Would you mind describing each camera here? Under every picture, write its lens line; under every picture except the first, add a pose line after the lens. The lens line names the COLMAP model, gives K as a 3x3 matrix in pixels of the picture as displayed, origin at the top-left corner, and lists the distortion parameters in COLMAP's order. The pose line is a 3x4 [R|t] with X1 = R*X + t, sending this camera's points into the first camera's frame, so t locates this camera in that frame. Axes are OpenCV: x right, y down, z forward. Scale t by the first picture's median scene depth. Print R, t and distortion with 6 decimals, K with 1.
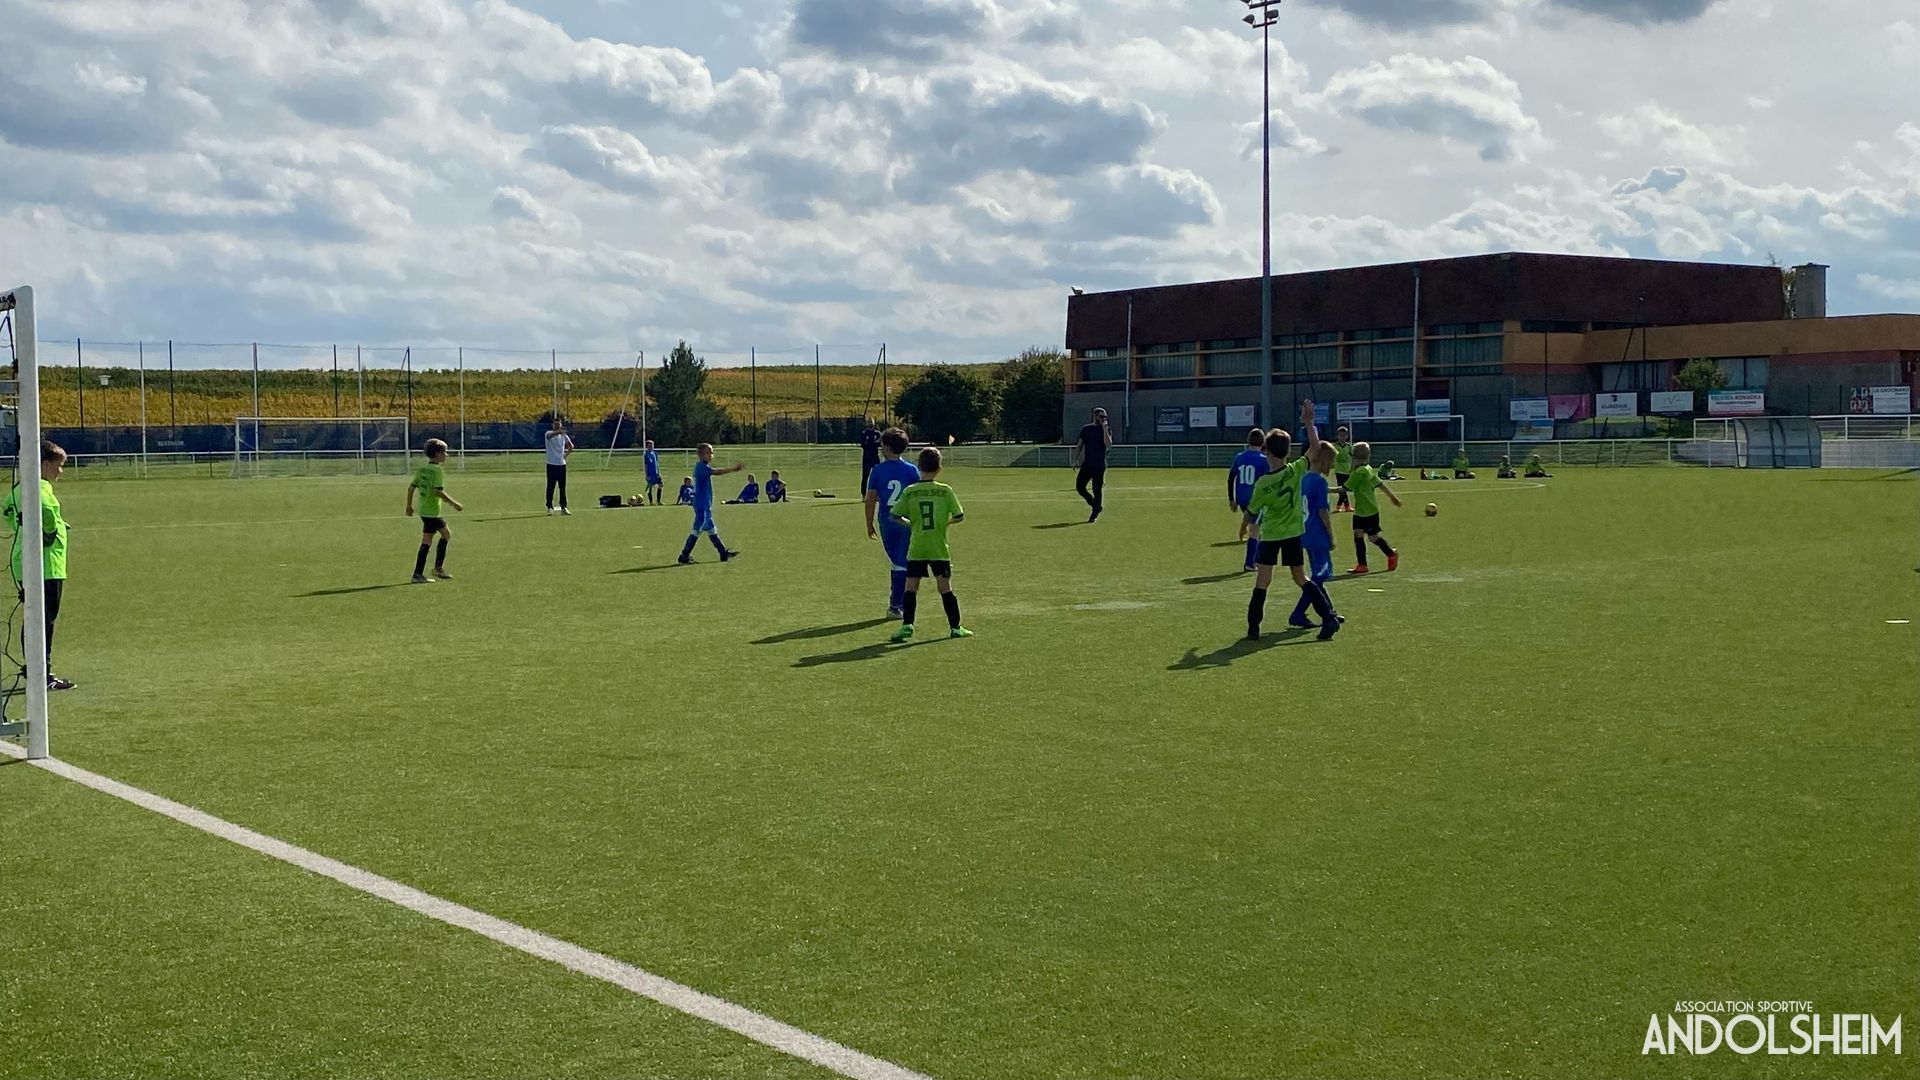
lens RADIAL K [[2216.4, 0, 960.0], [0, 2216.4, 540.0], [0, 0, 1]] dist [-0.006098, 0.006182]
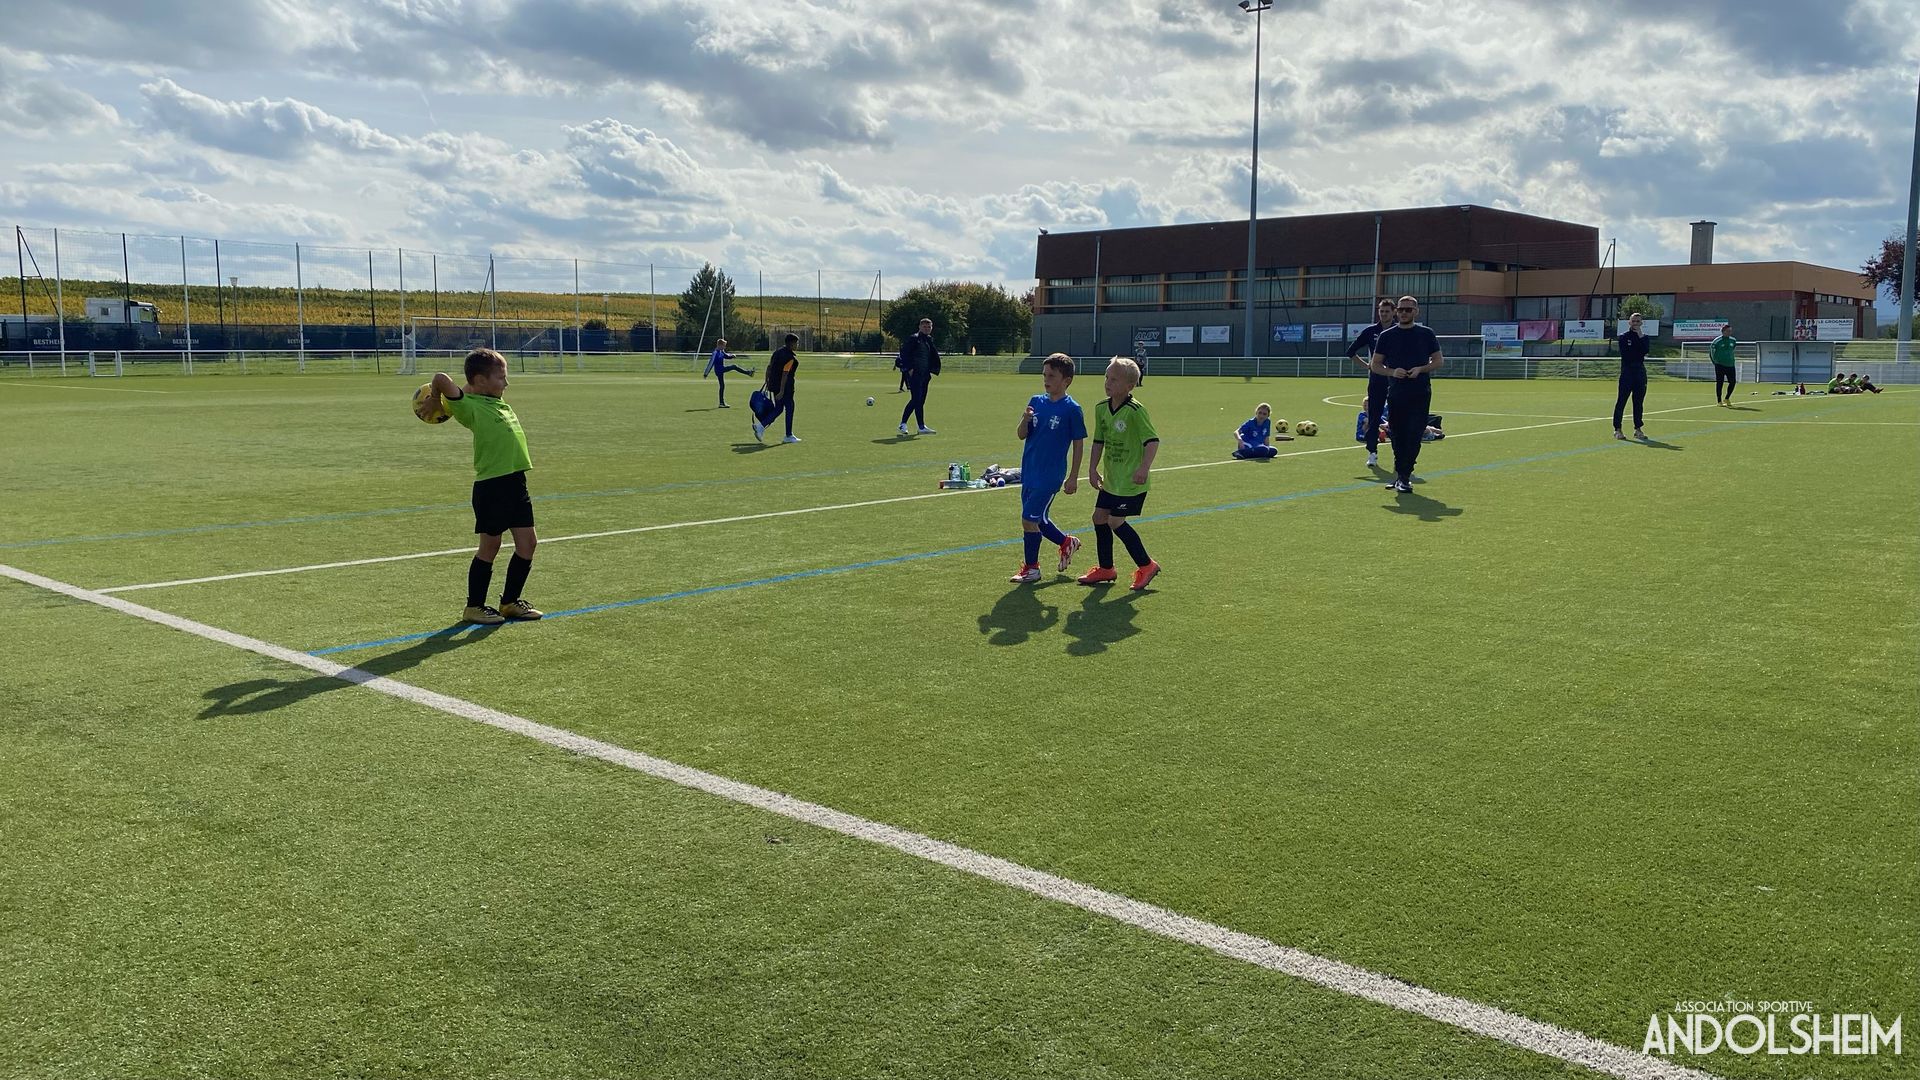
lens RADIAL K [[1492.8, 0, 960.0], [0, 1492.8, 540.0], [0, 0, 1]] dist [0.000319, -0.006443]
pose [[0.981258, -0.008640, 0.192507, -0.177270], [-0.006456, 0.996960, 0.077649, -0.005403], [-0.192593, -0.077437, 0.978219, 0.204867]]
